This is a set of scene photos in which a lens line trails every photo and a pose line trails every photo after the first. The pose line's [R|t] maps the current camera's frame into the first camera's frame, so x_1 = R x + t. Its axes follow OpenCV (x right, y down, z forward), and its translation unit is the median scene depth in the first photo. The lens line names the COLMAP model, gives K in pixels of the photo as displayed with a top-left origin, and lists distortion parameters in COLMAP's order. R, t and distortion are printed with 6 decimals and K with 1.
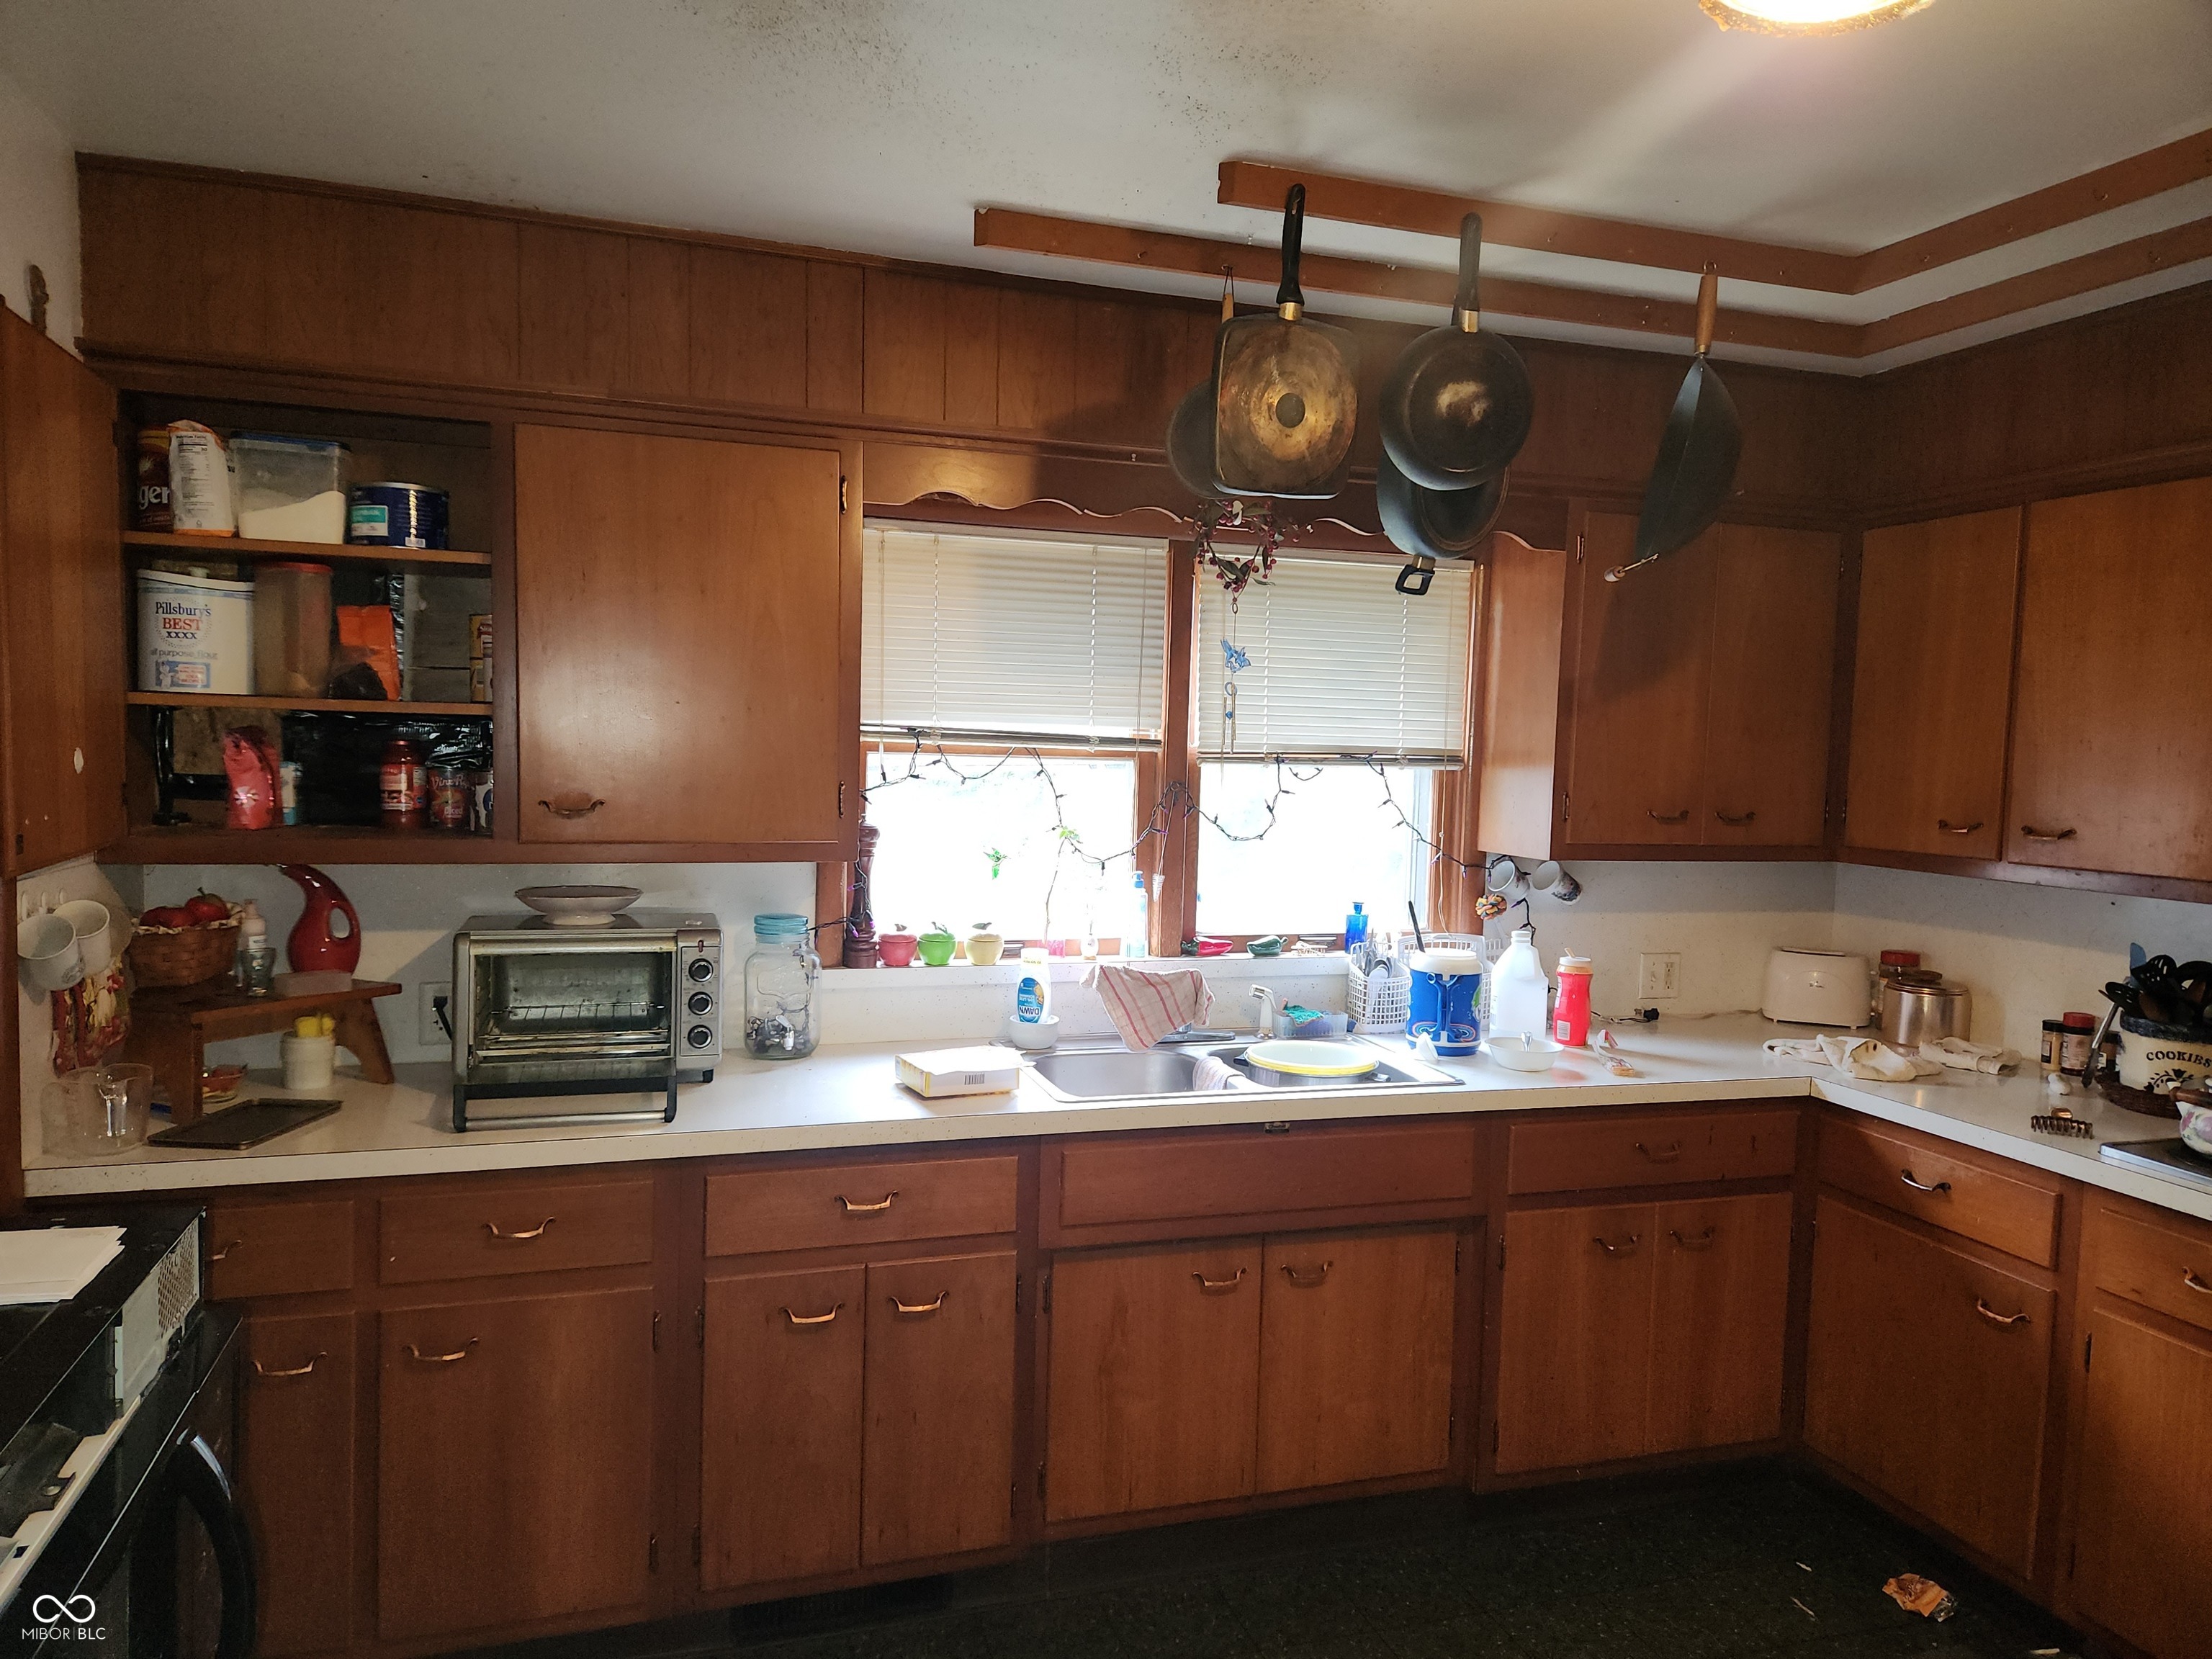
lens RADIAL K [[1466.7, 0, 1114.6], [0, 1466.7, 836.8], [0, 0, 1]] dist [0.081378, -0.073463]
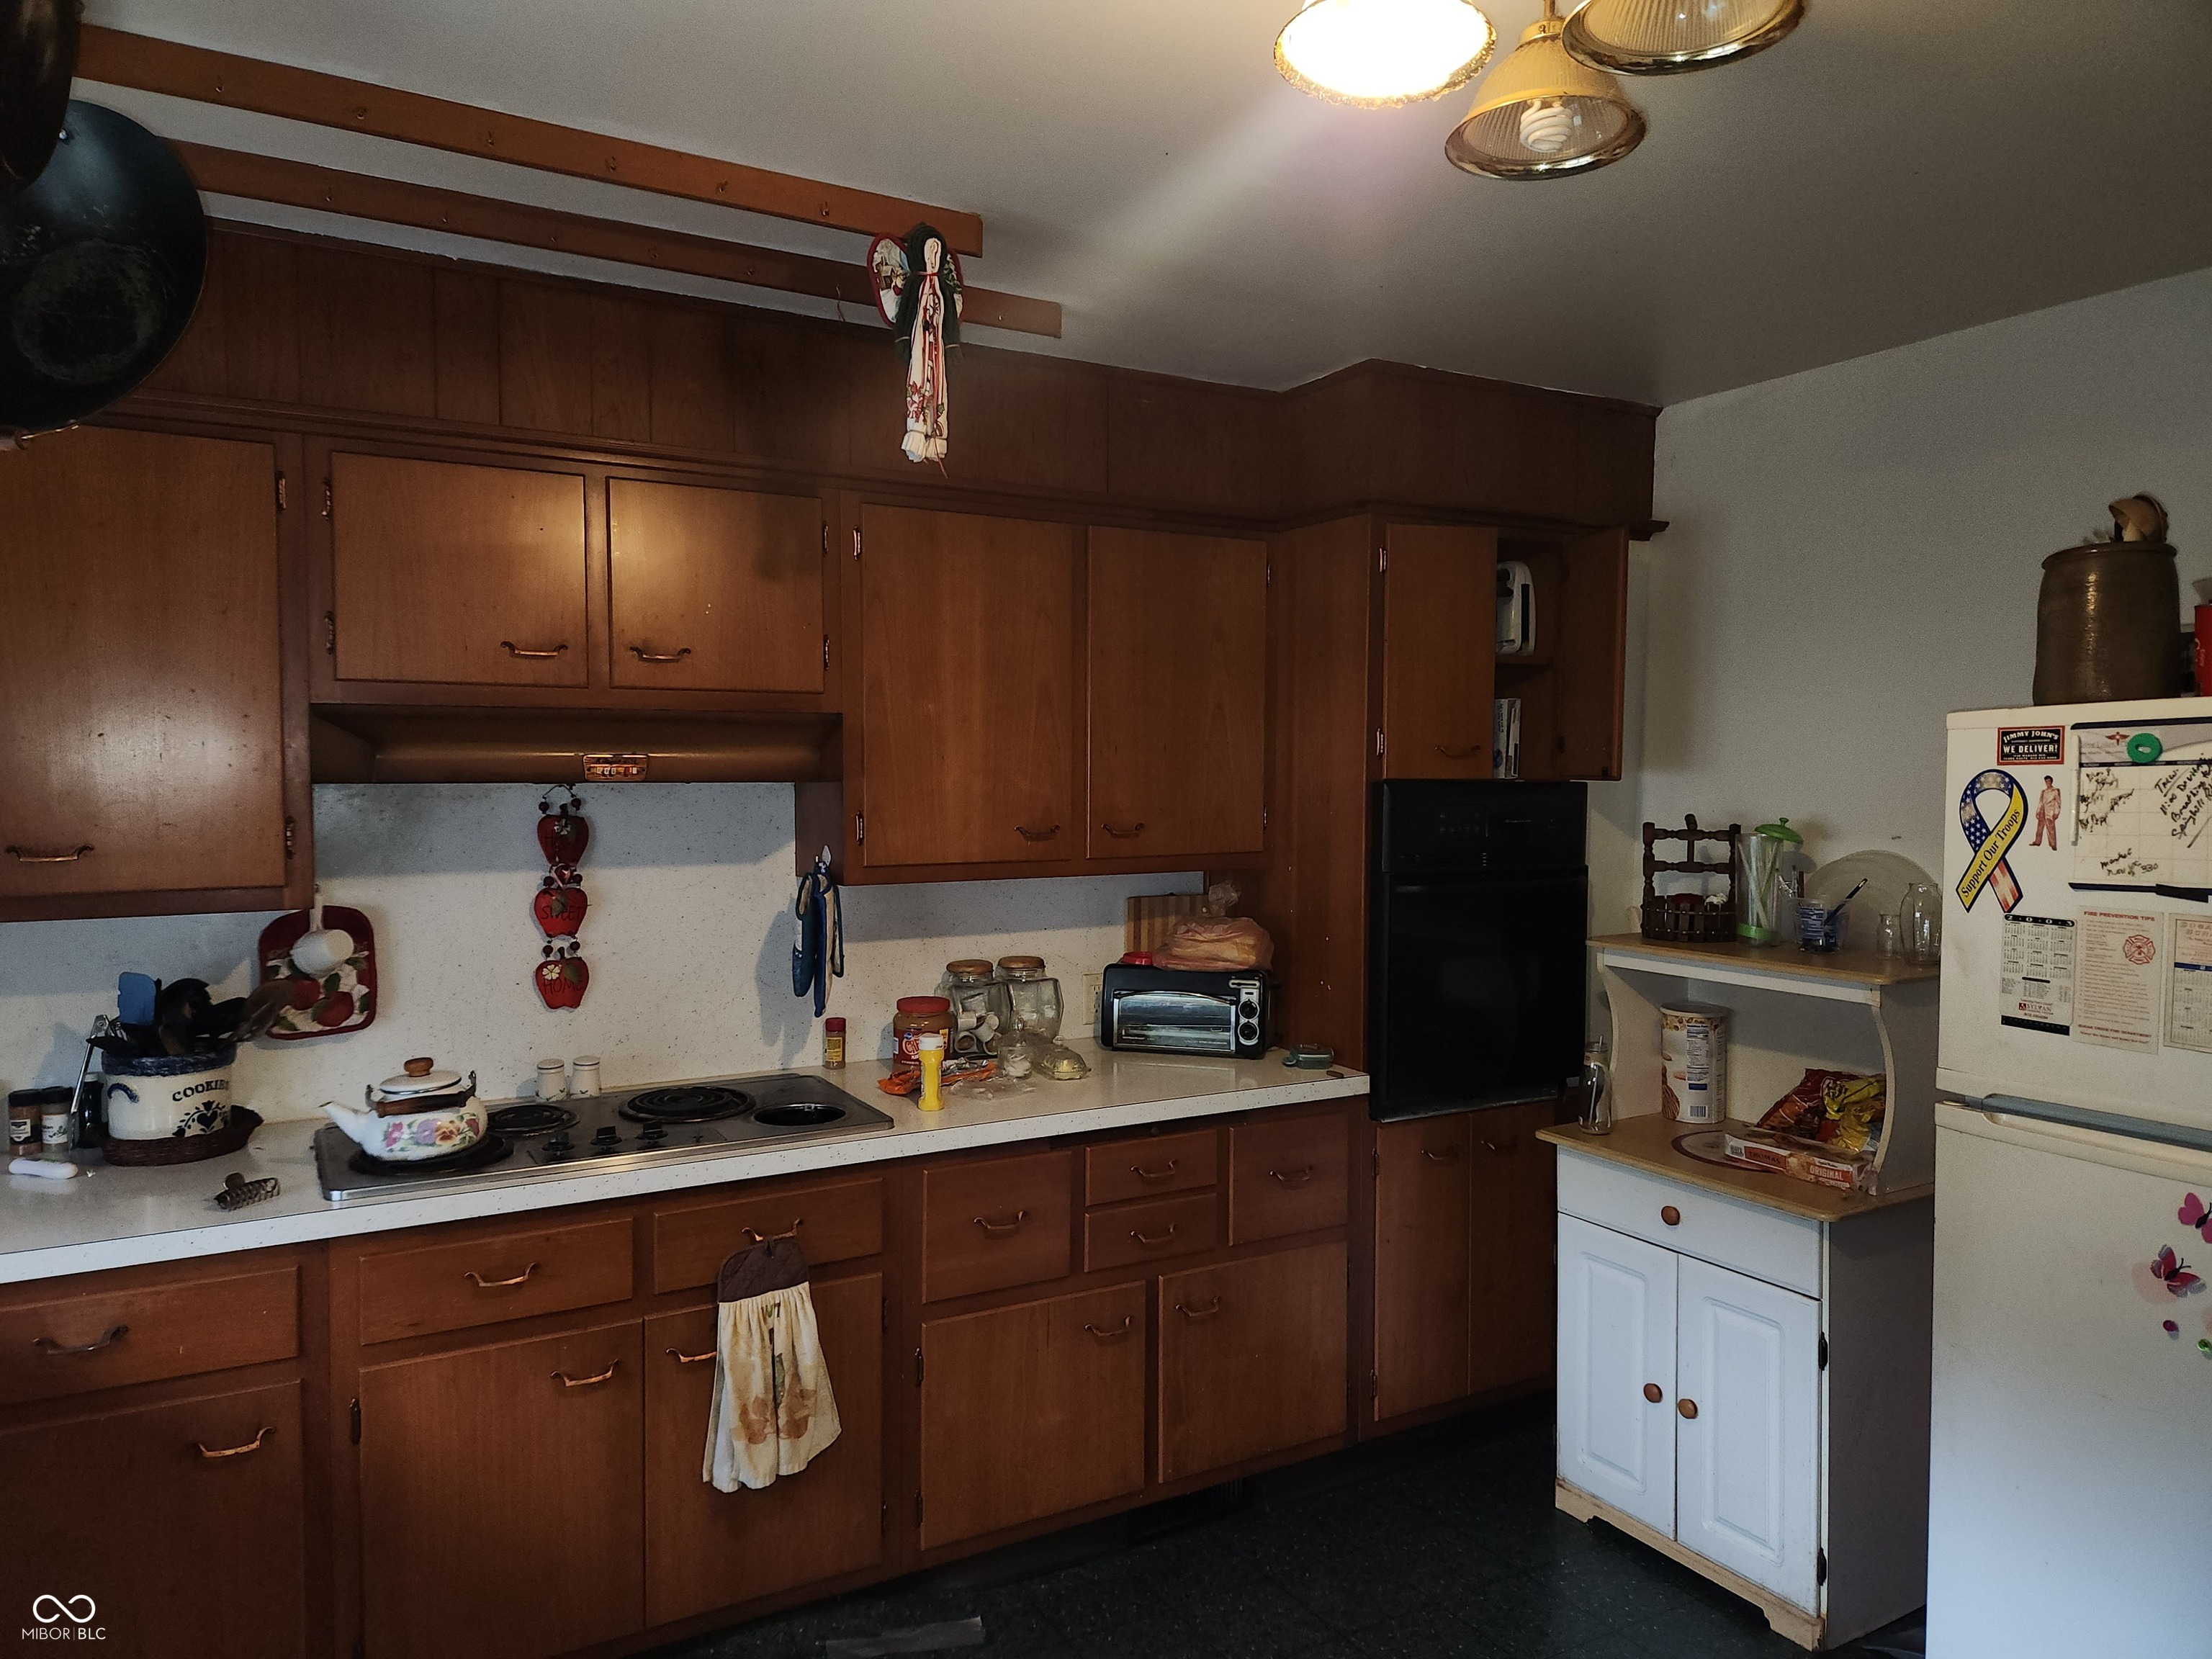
lens RADIAL K [[1466.7, 0, 1114.6], [0, 1466.7, 836.8], [0, 0, 1]] dist [0.081378, -0.073463]
pose [[-0.208946, -0.076128, 0.974960, -0.233112], [0.057094, 0.994315, 0.089875, -0.045497], [-0.976259, 0.074443, -0.203412, 0.585829]]
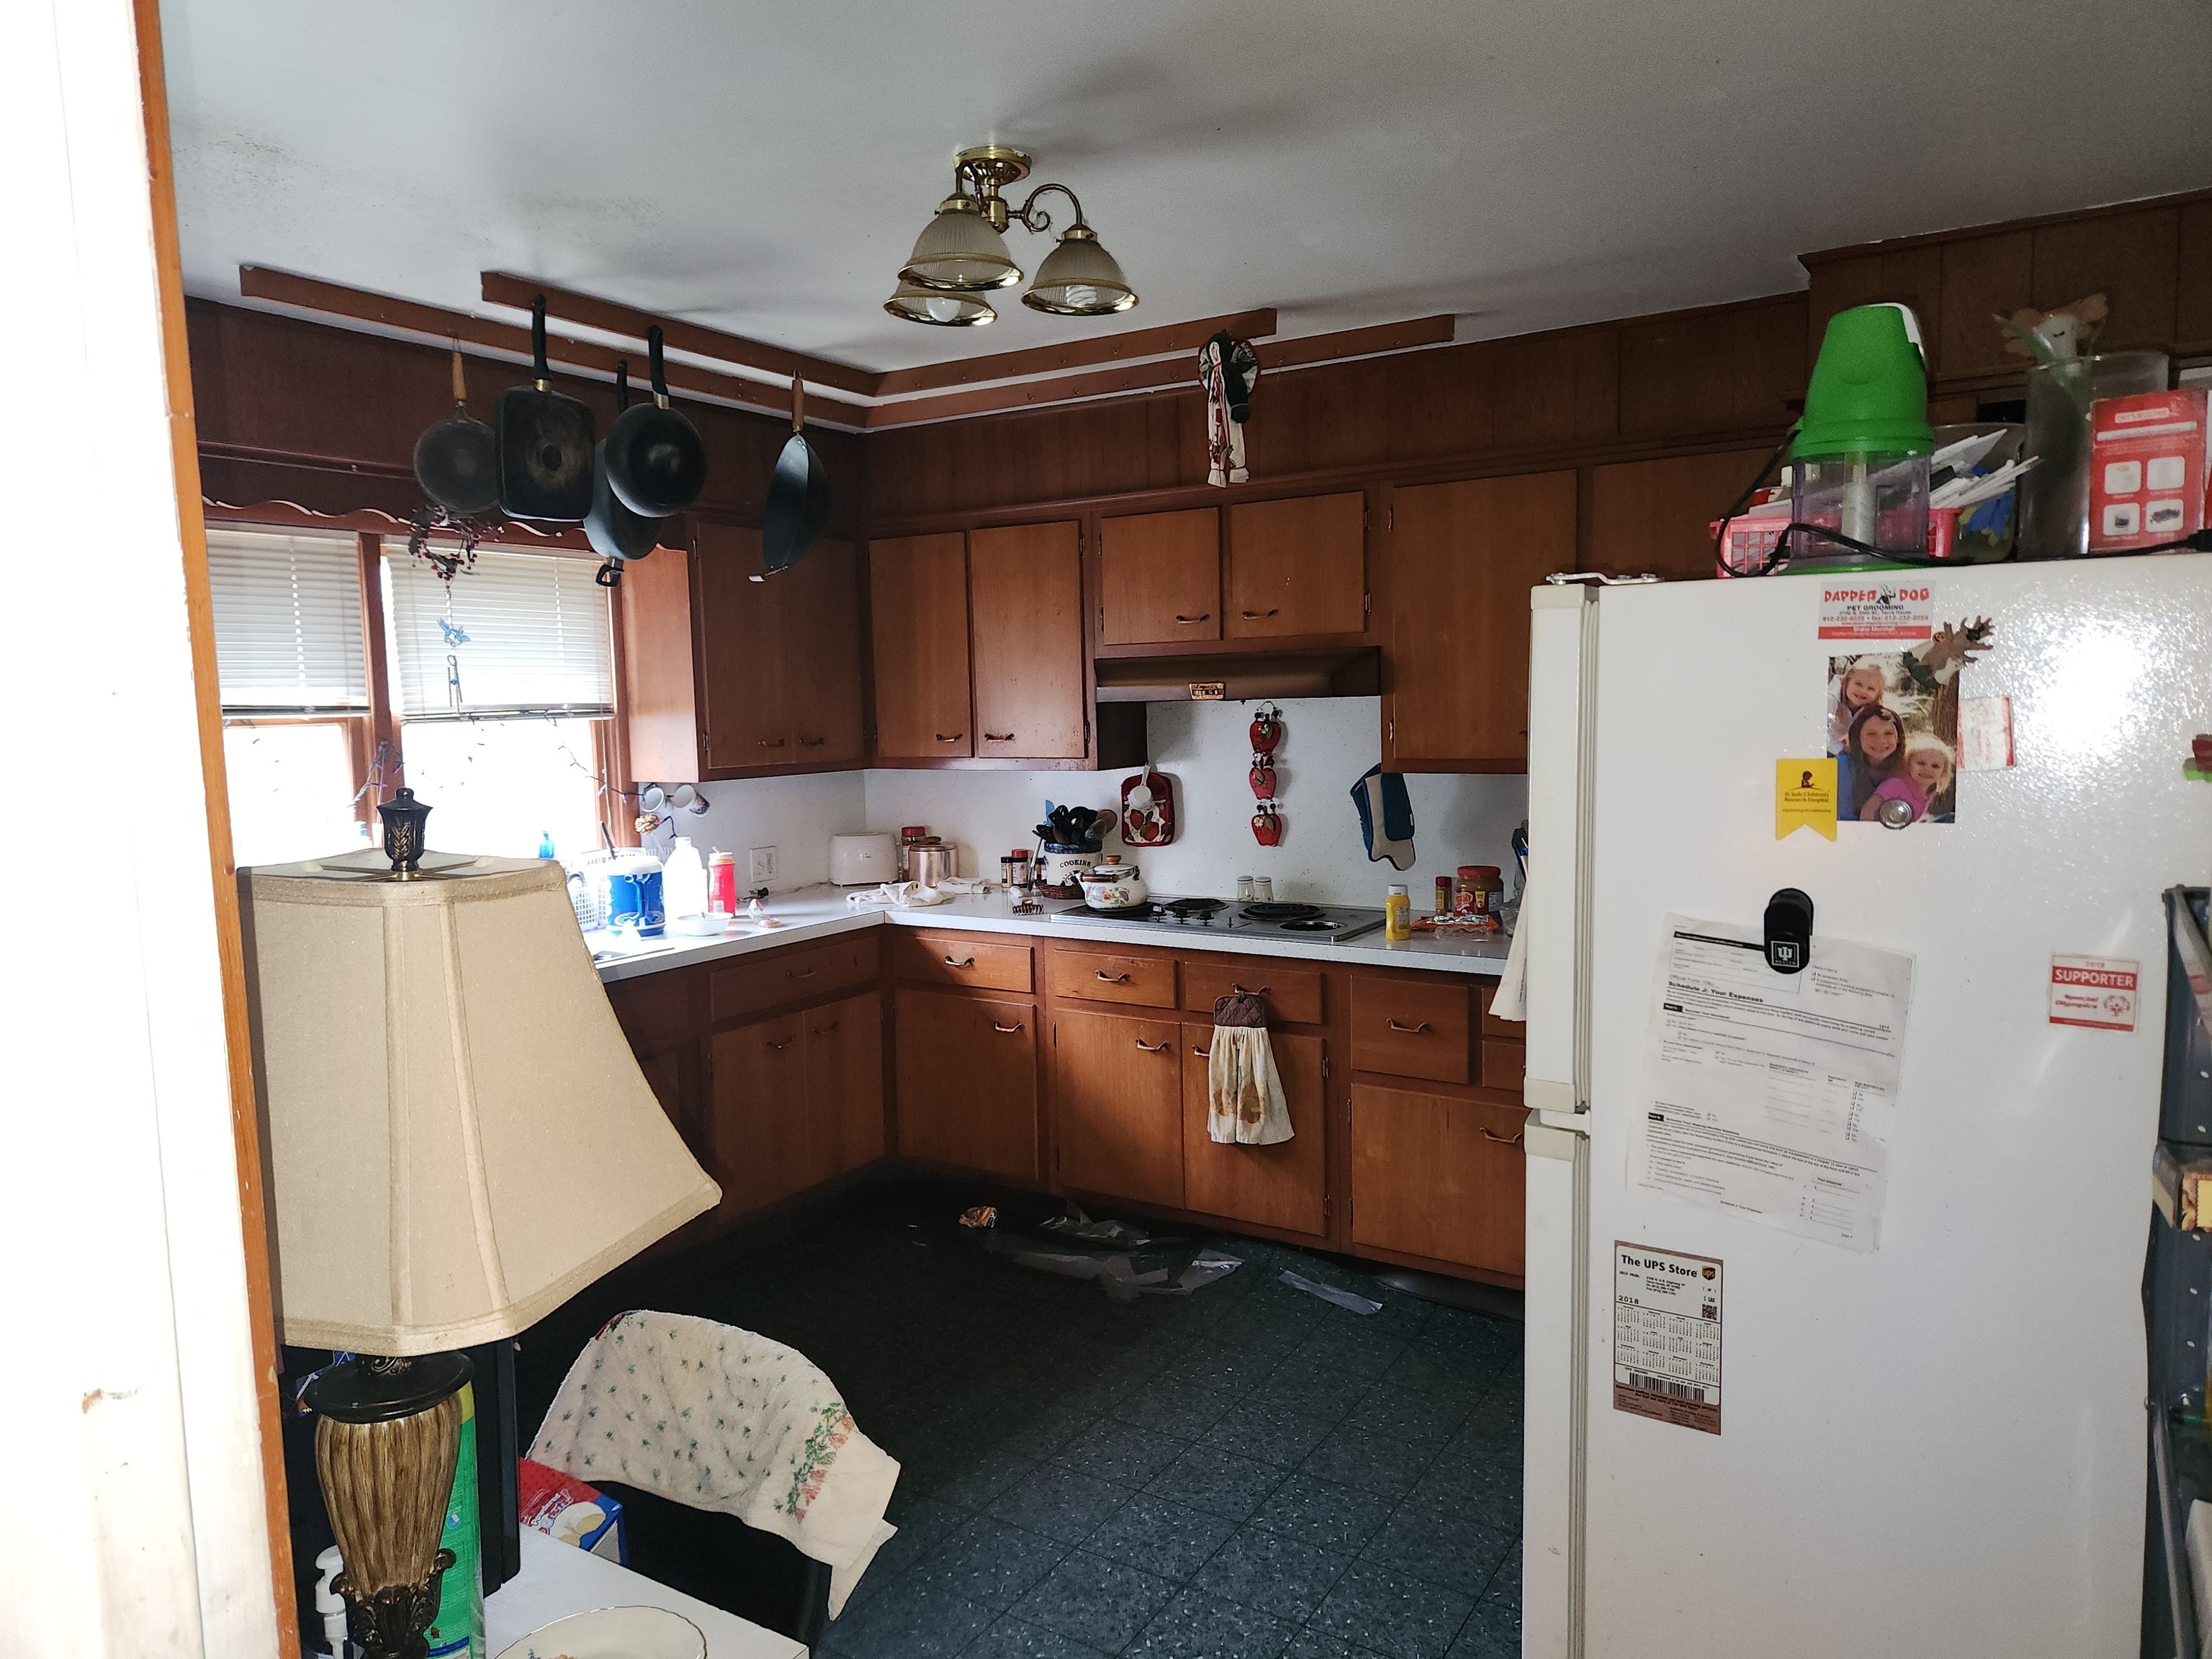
lens RADIAL K [[1466.7, 0, 1114.6], [0, 1466.7, 836.8], [0, 0, 1]] dist [0.081378, -0.073463]
pose [[0.761871, -0.108858, 0.638515, -0.288283], [0.088829, 0.994022, 0.063478, 0.014184], [-0.641609, 0.008357, 0.766987, -0.279013]]
